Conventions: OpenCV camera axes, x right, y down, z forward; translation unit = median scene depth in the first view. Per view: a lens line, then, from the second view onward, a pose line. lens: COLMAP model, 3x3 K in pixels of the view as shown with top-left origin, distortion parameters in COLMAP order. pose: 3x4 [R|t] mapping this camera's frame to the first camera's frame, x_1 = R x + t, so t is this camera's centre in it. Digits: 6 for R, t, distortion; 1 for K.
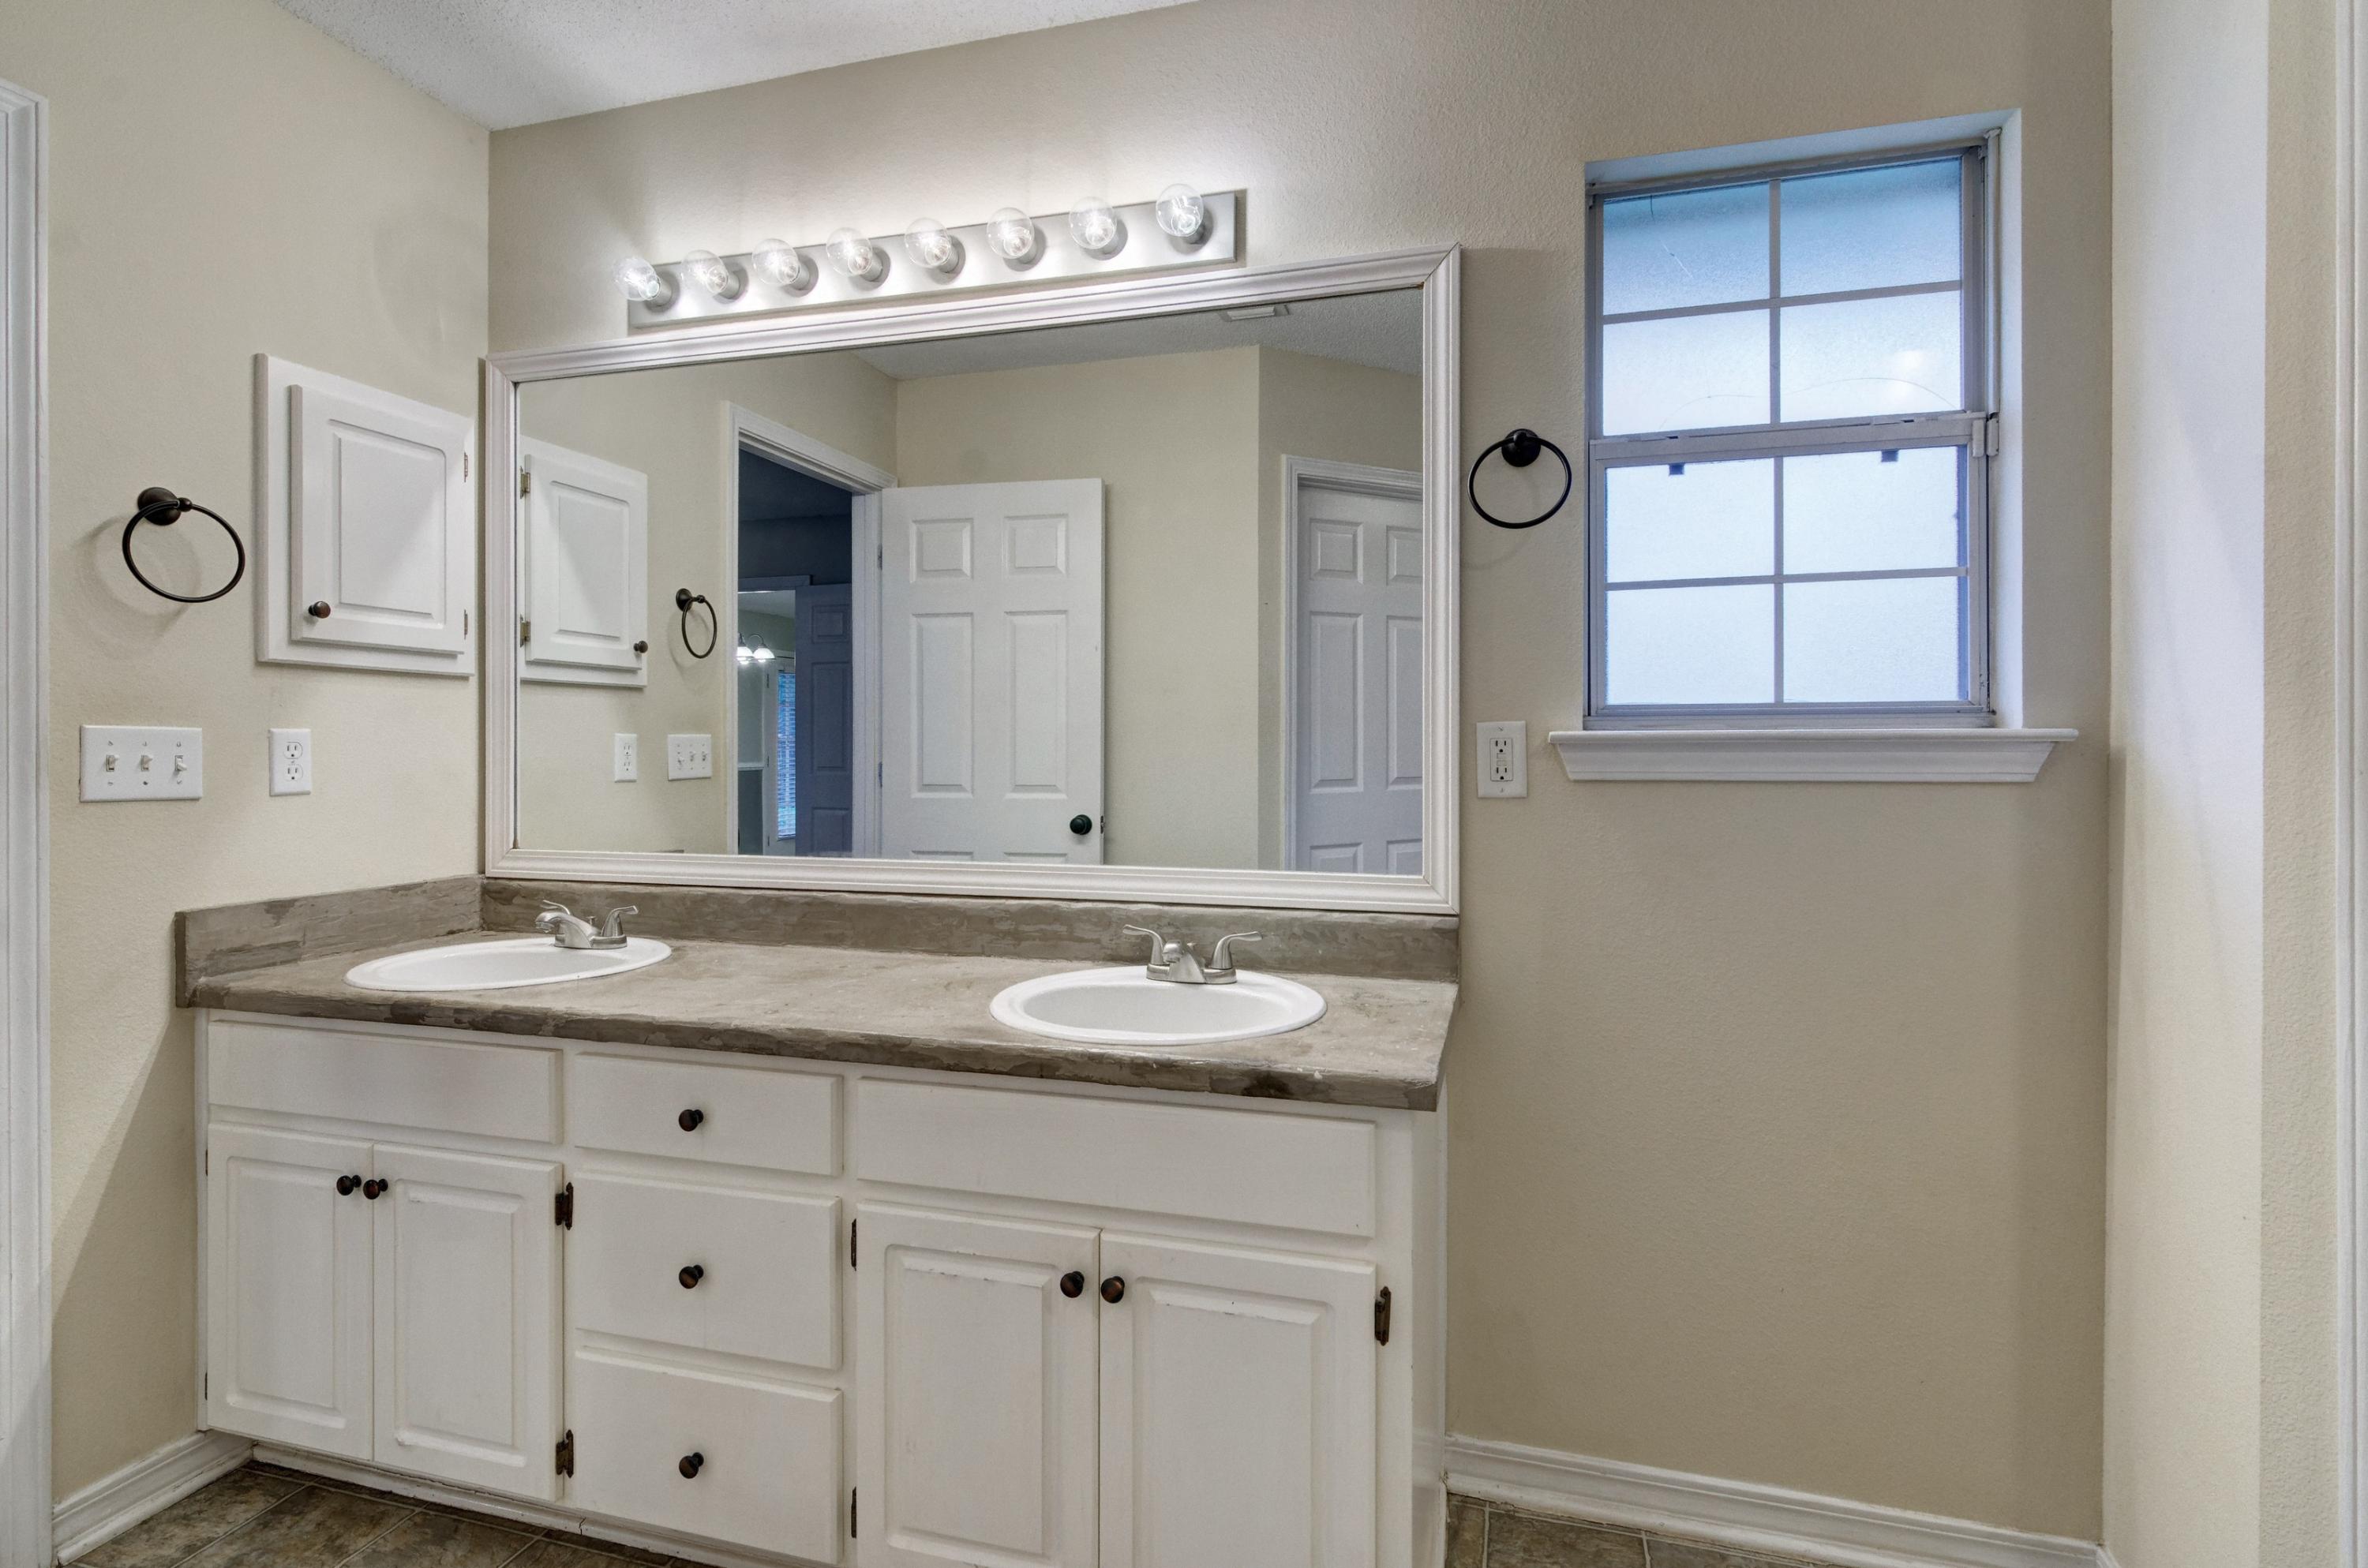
lens RADIAL K [[1143.6, 0, 1226.0], [0, 1143.6, 737.7], [0, 0, 1]] dist [0.007711, -0.001753]
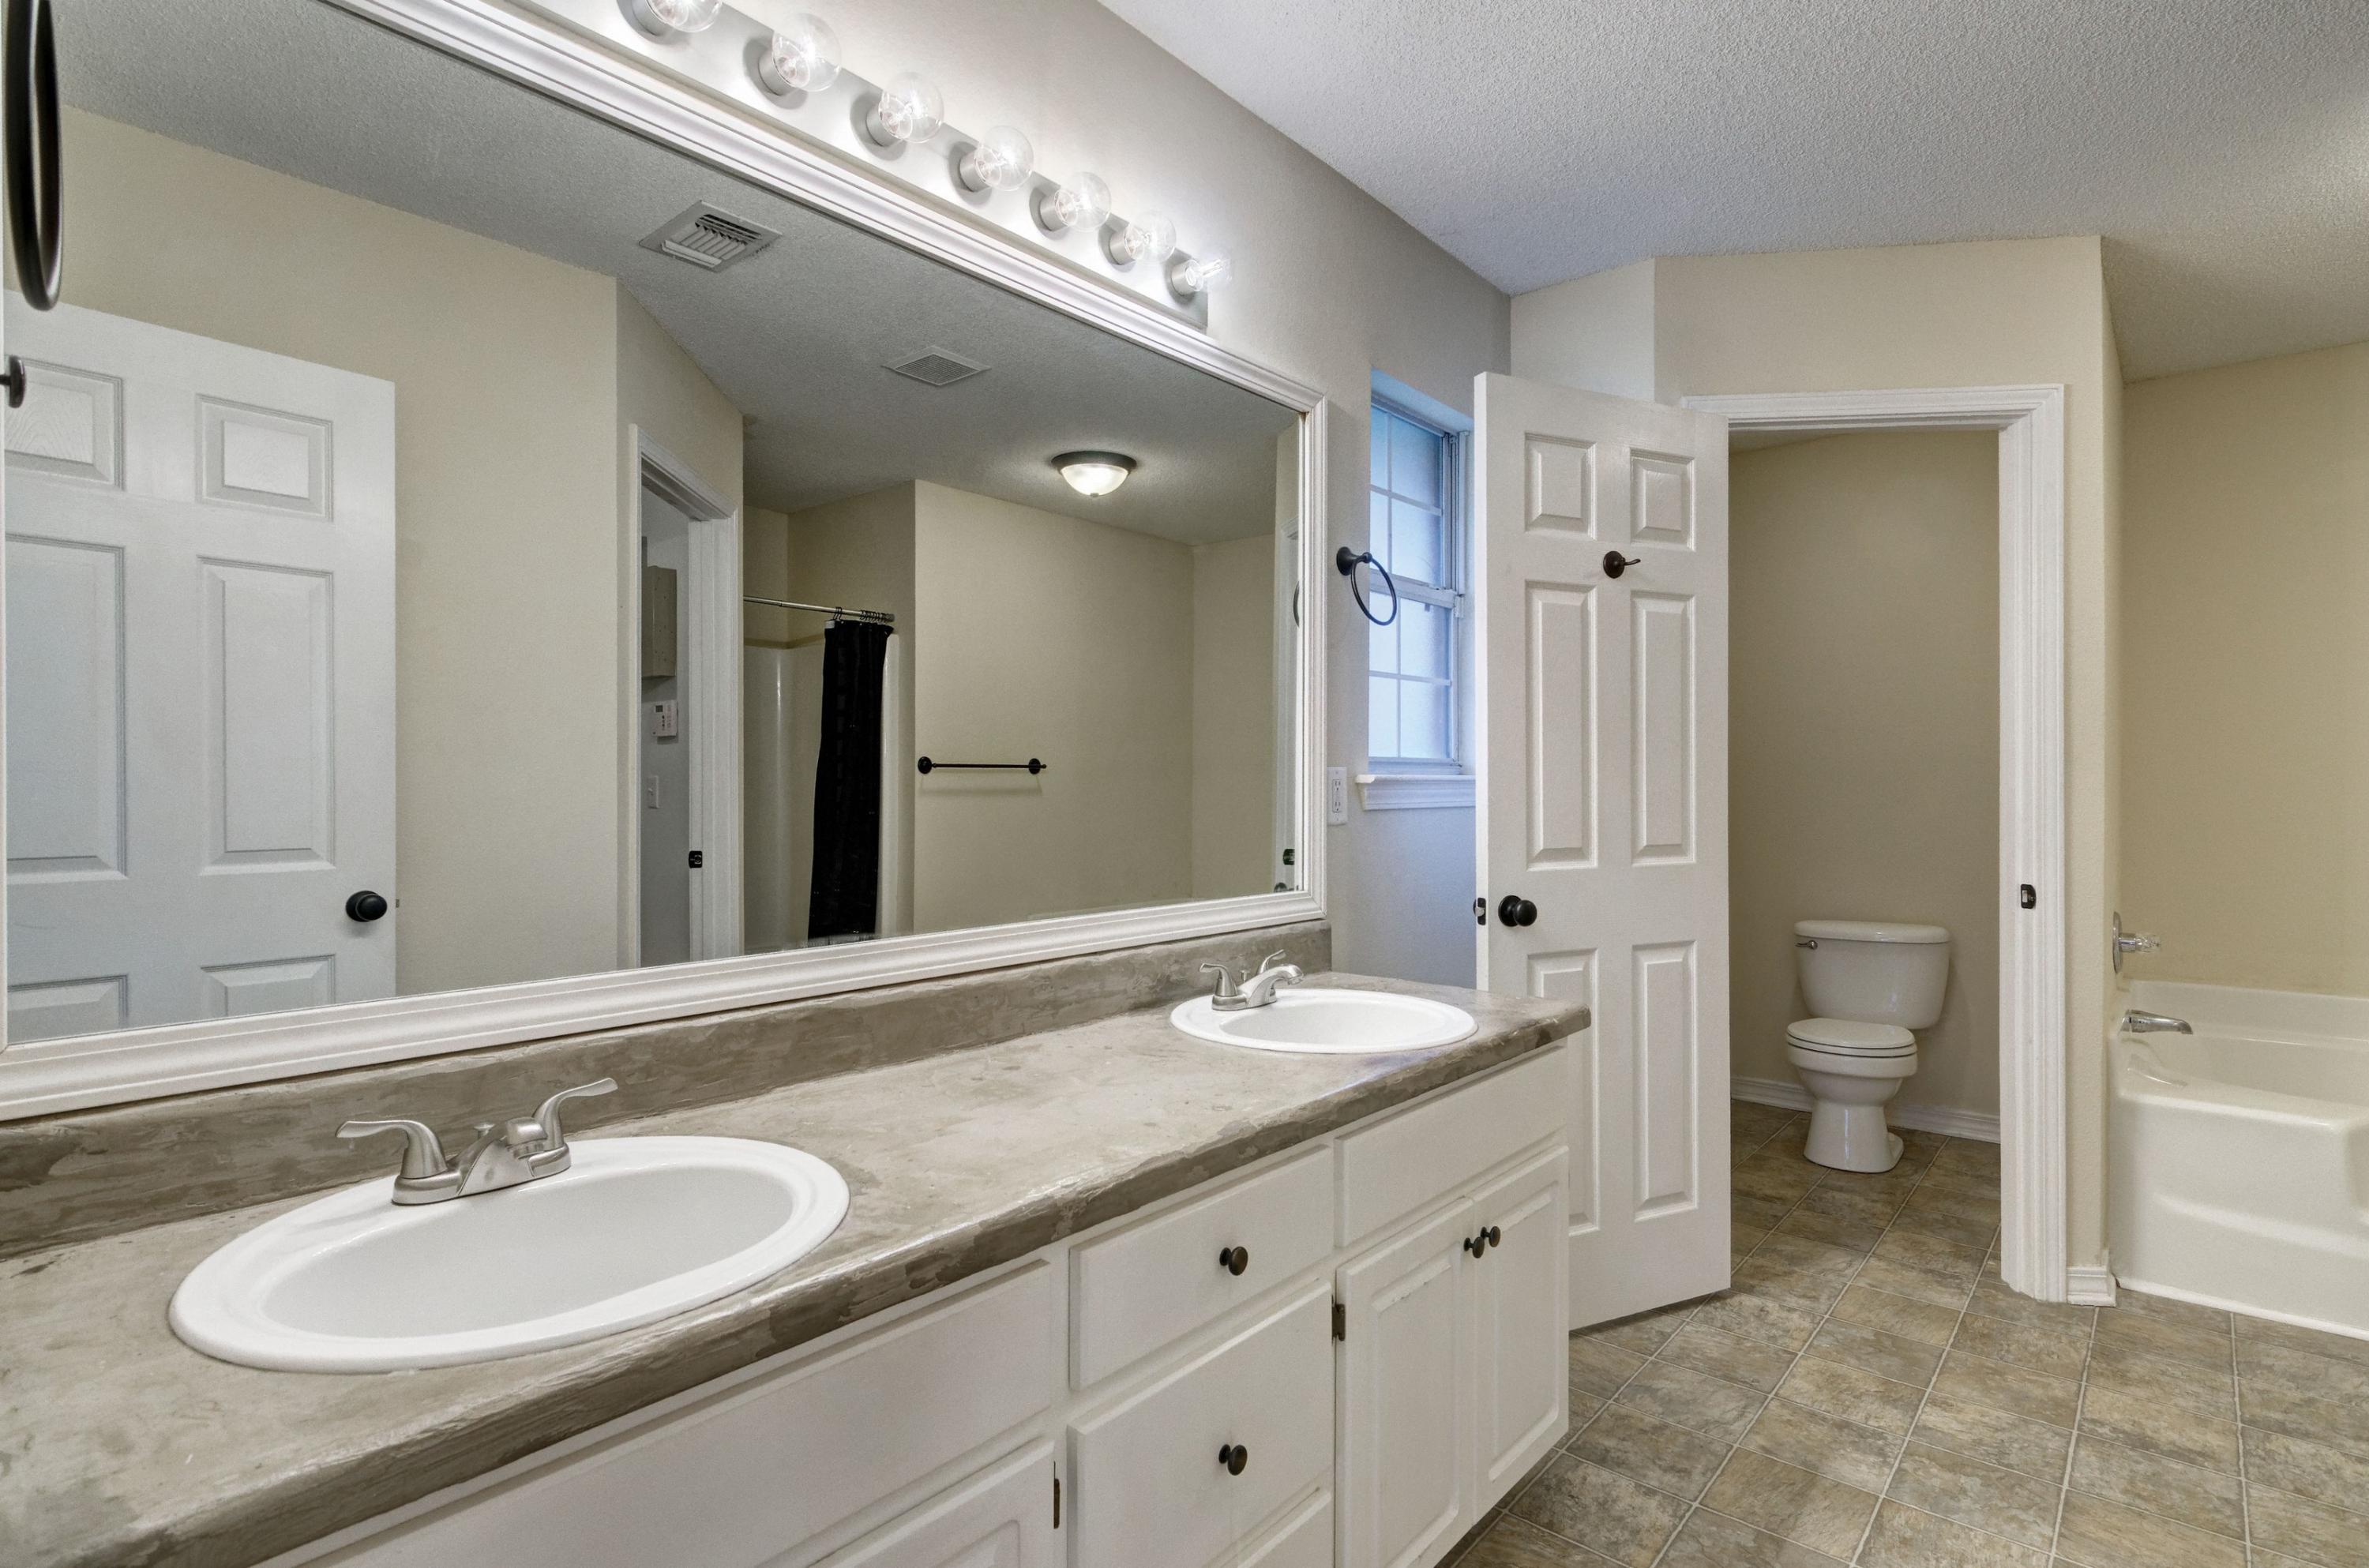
lens RADIAL K [[1144.1, 0, 1183.8], [0, 1144.1, 776.2], [0, 0, 1]] dist [0.007711, -0.001753]
pose [[0.432278, 0.008549, 0.901700, -0.896363], [-0.006943, 0.999957, -0.006152, 0.005364], [-0.901714, -0.003601, 0.432319, 0.522741]]
